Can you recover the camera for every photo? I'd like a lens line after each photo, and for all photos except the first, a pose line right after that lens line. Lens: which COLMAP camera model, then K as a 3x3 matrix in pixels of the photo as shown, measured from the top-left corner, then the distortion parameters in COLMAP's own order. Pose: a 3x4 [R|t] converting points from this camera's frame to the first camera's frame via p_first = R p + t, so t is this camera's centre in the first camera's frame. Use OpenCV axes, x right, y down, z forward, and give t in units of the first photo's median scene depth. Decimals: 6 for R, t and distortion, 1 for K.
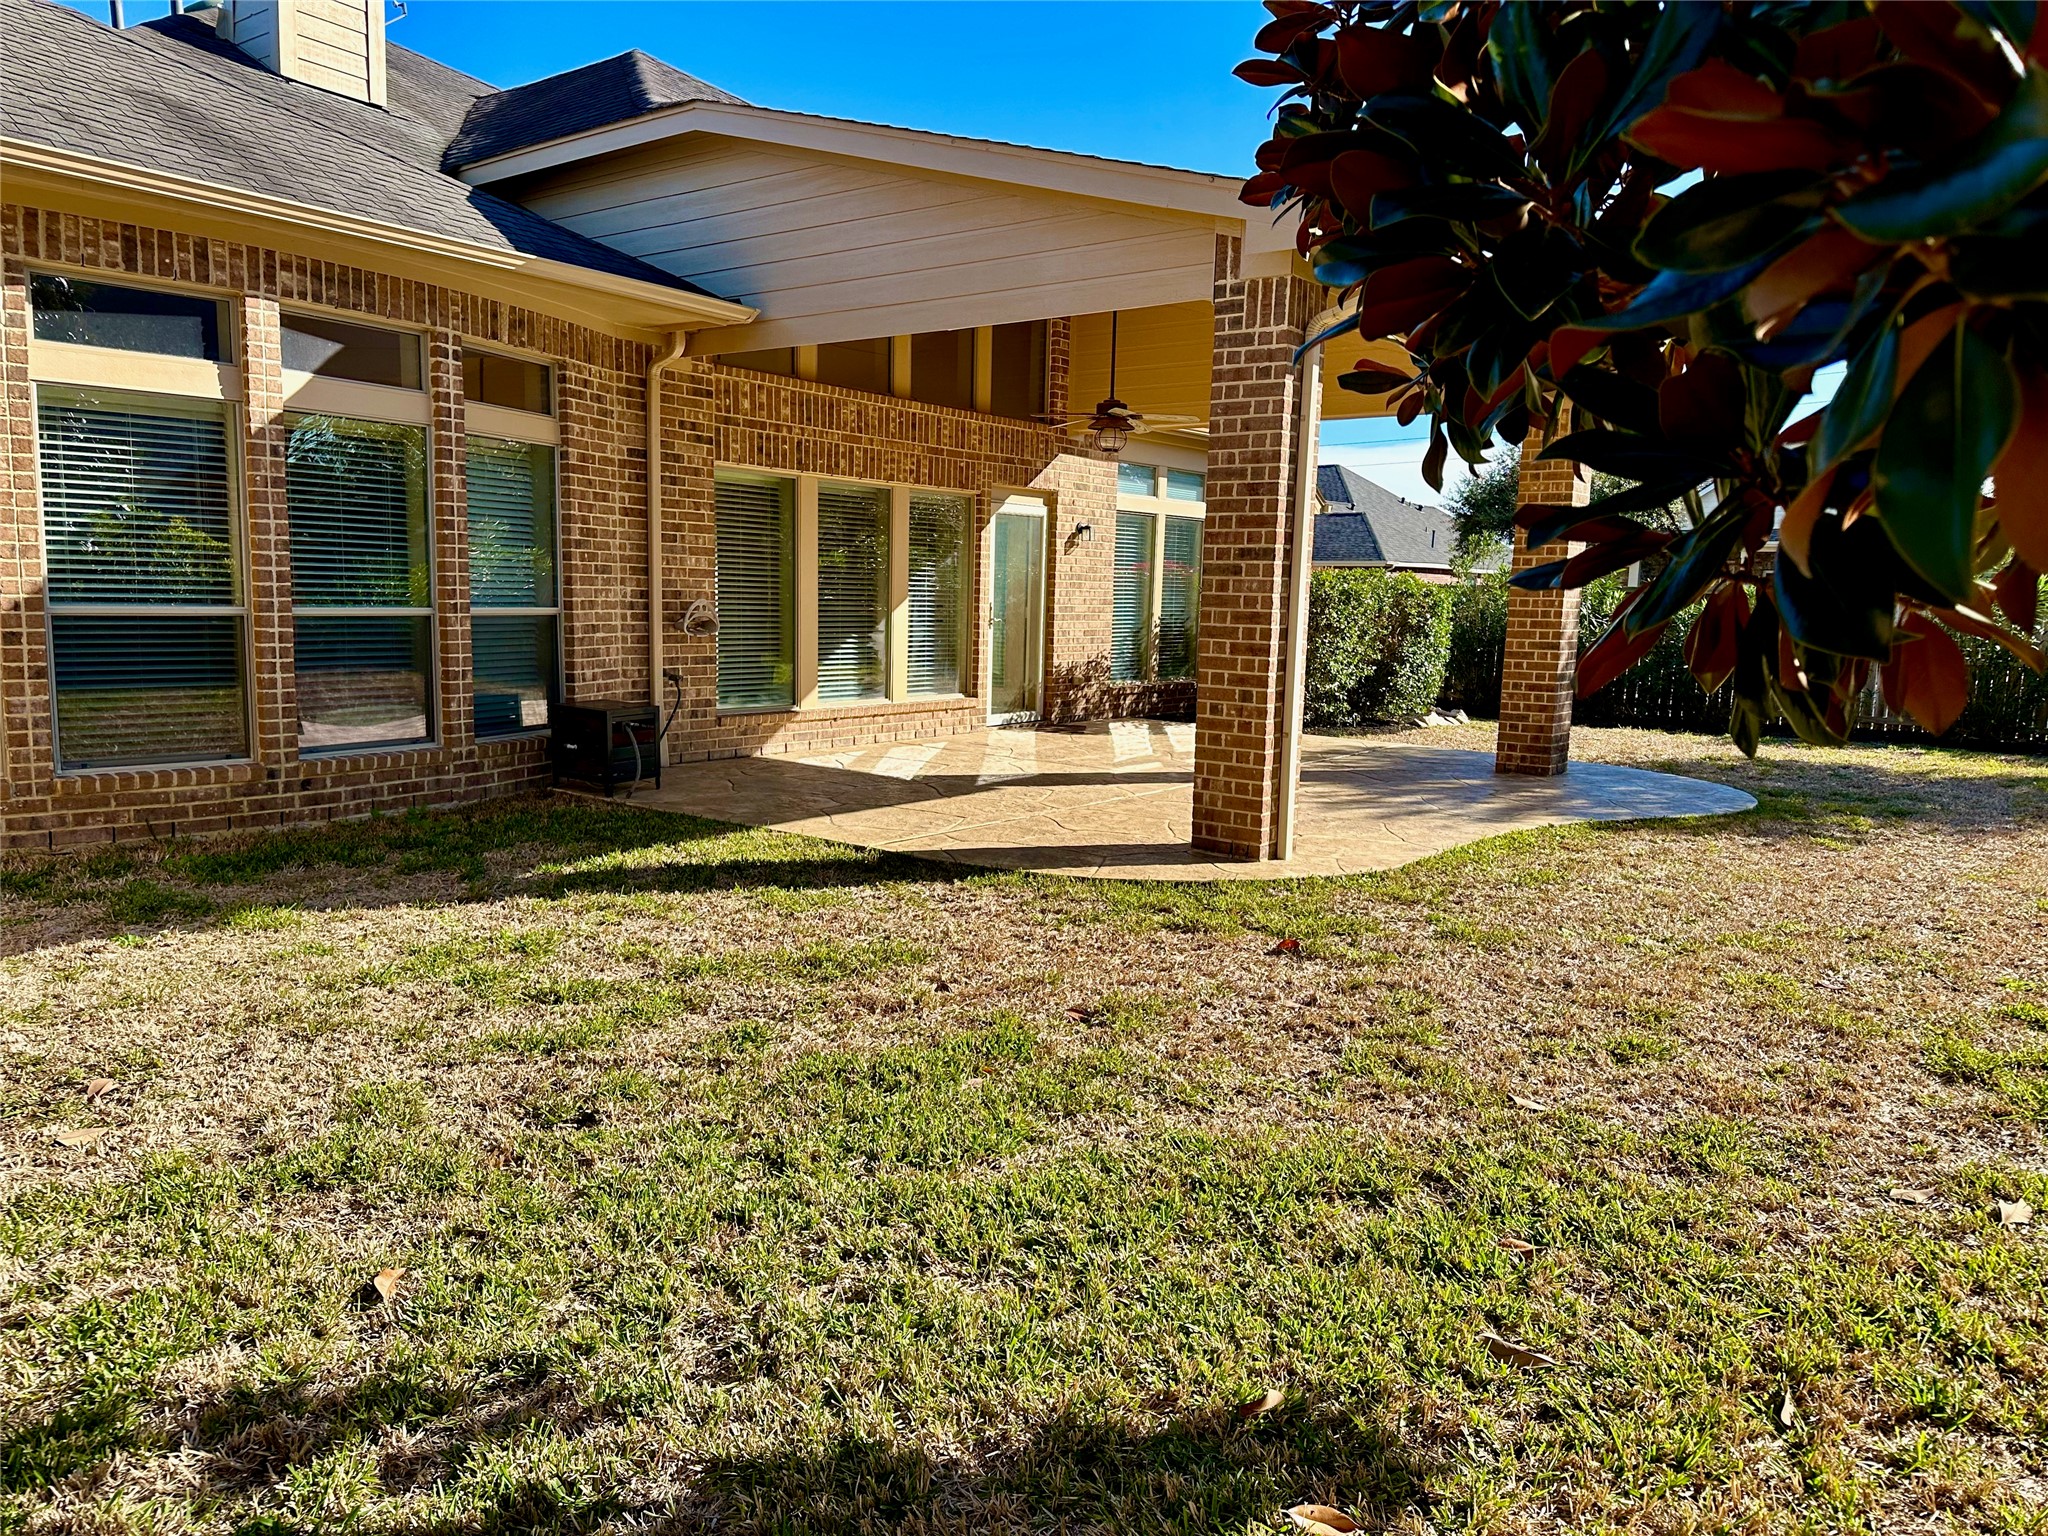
lens RADIAL K [[1438.0, 0, 1024.0], [0, 1438.0, 768.0], [0, 0, 1]] dist [0.004176, -0.040159]
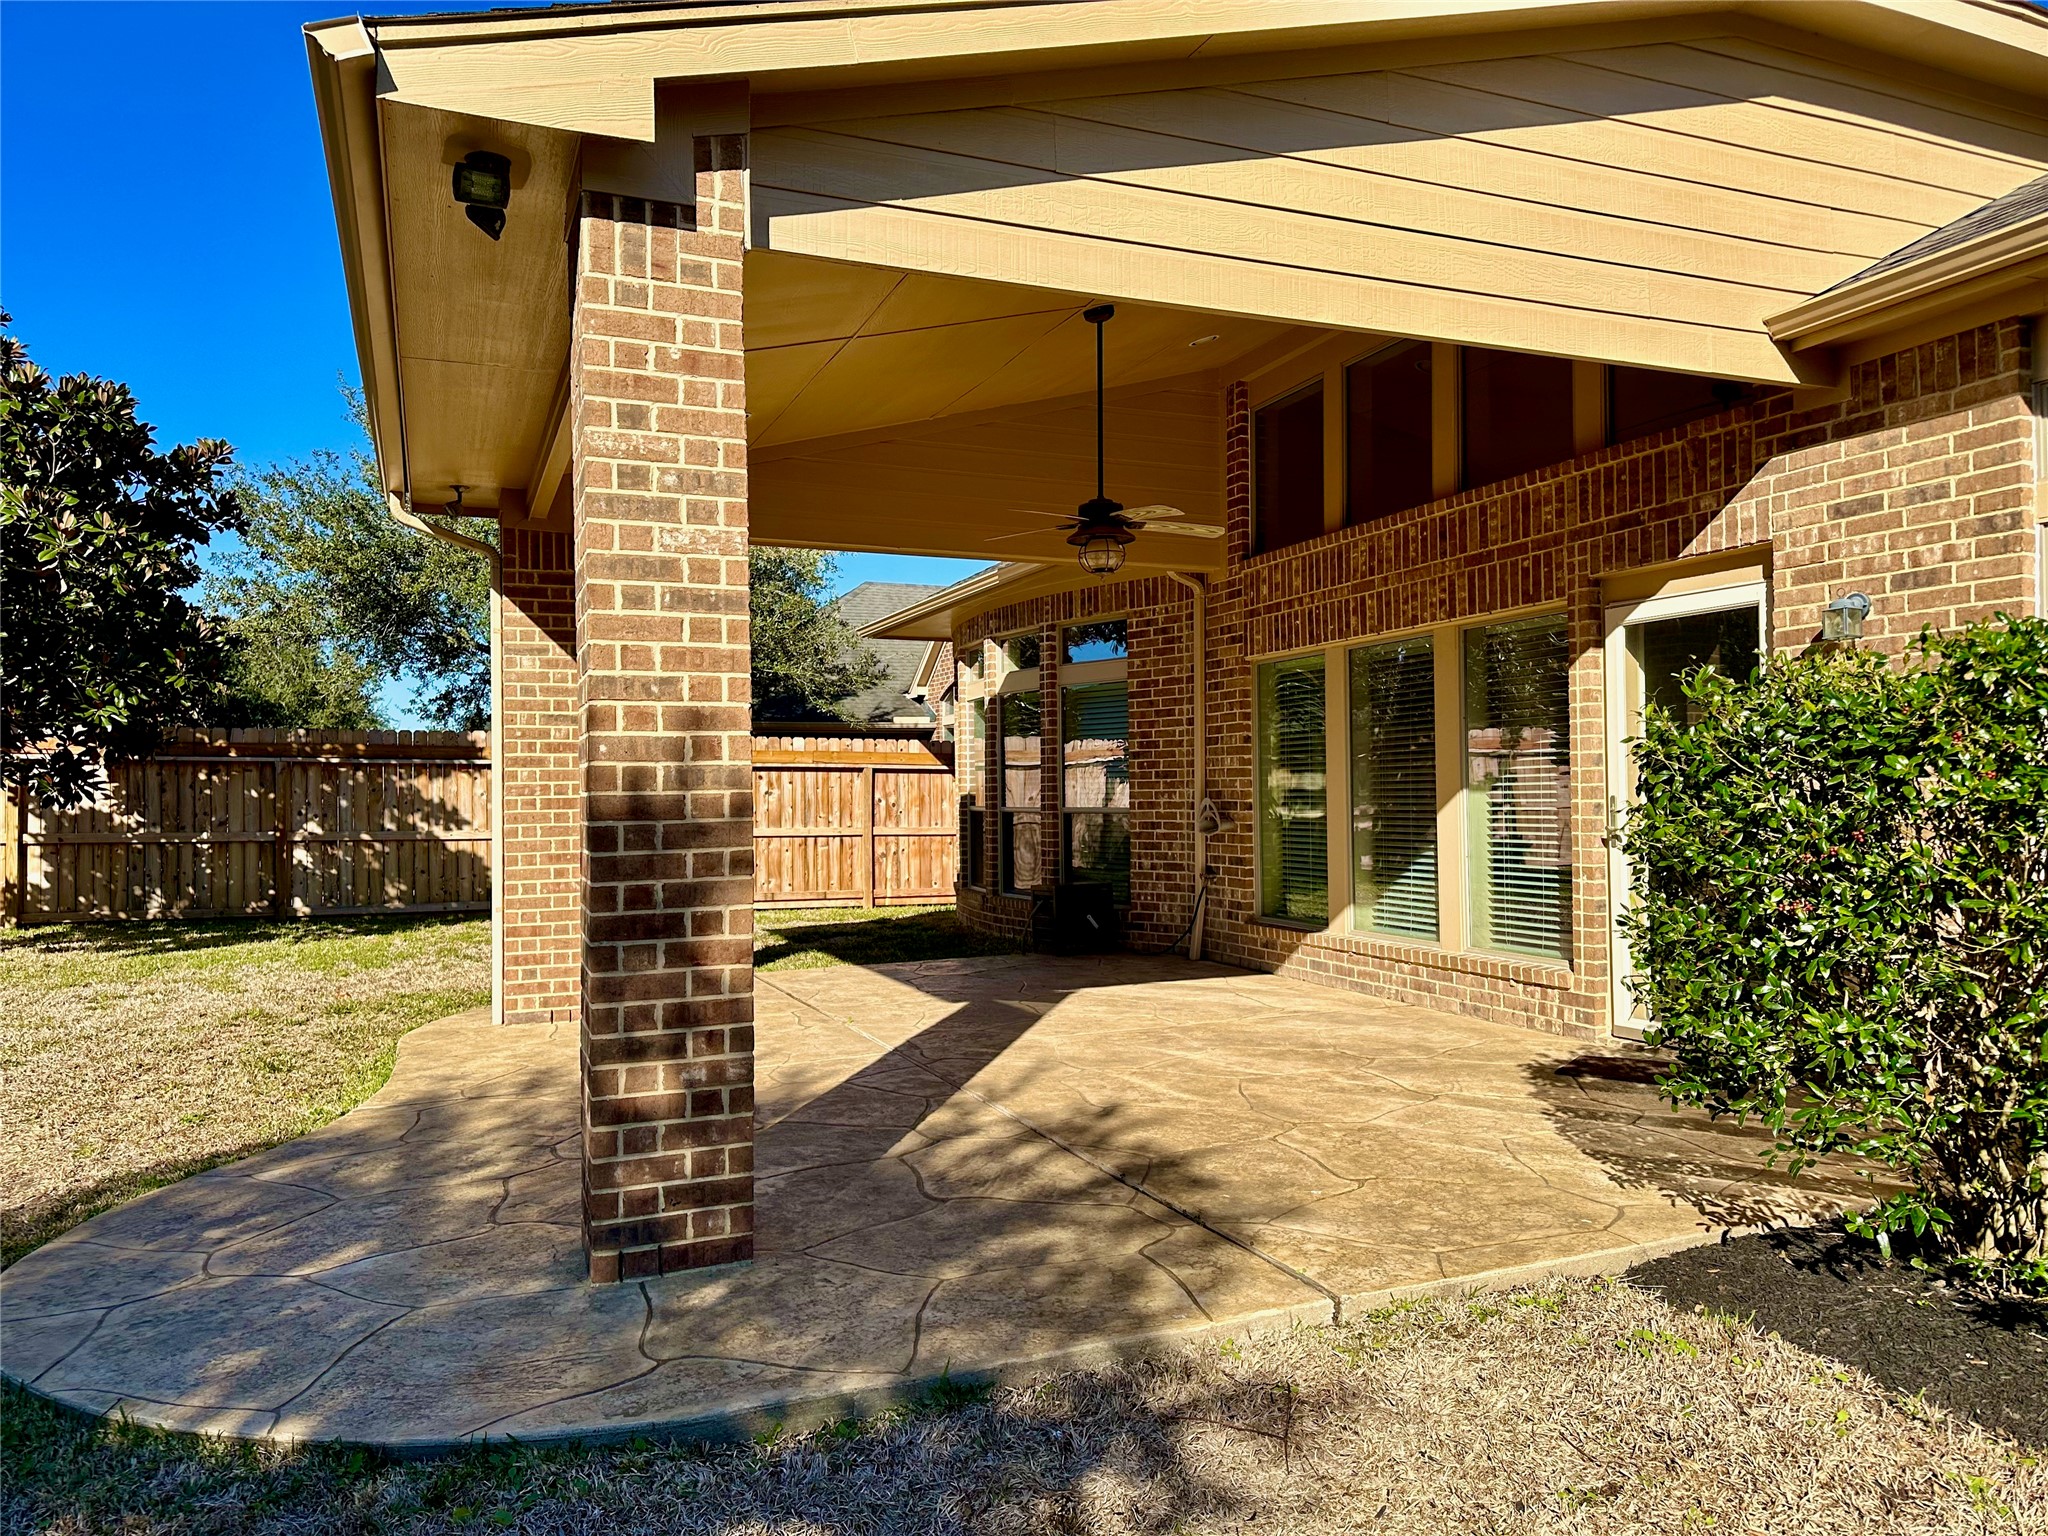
lens RADIAL K [[1351.5, 0, 963.3], [0, 1351.5, 761.7], [0, 0, 1]] dist [0.080344, -0.153328]
pose [[-0.531405, -0.050234, -0.845627, 0.624382], [-0.113475, 0.993465, 0.012293, -0.125687], [0.839483, 0.102490, -0.533633, 1.264163]]
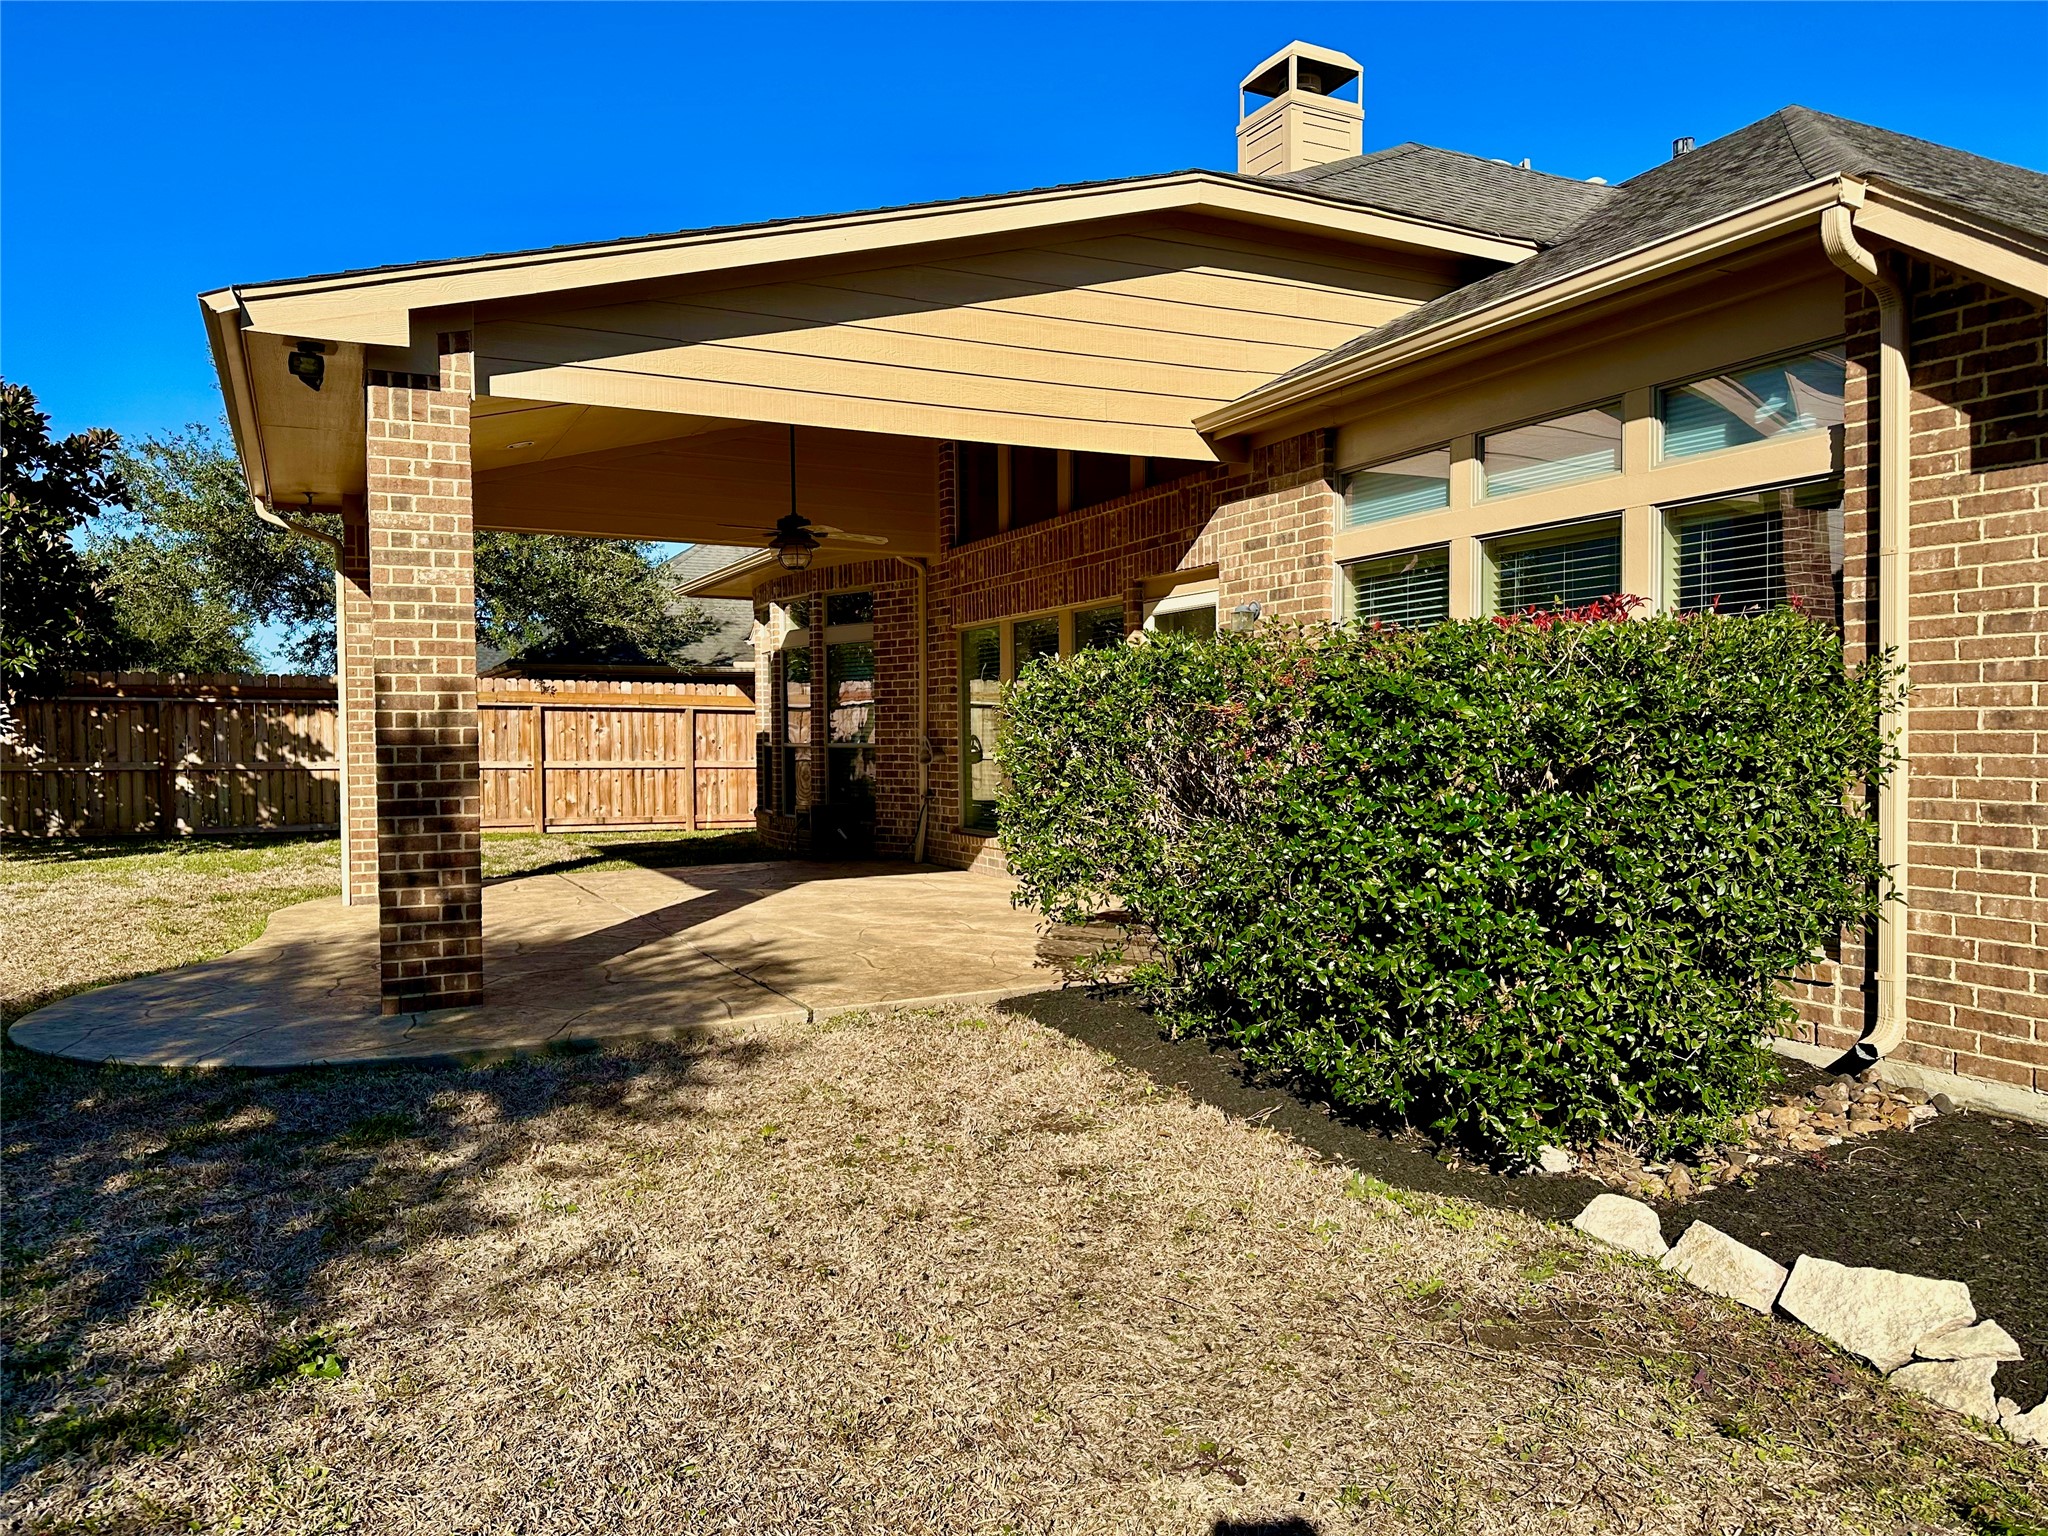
lens RADIAL K [[1438.0, 0, 1024.0], [0, 1438.0, 768.0], [0, 0, 1]] dist [0.004176, -0.040159]
pose [[-0.454352, -0.011351, -0.890750, 0.819996], [-0.120562, 0.991503, 0.048861, -0.151334], [0.882626, 0.129590, -0.451860, 1.548932]]
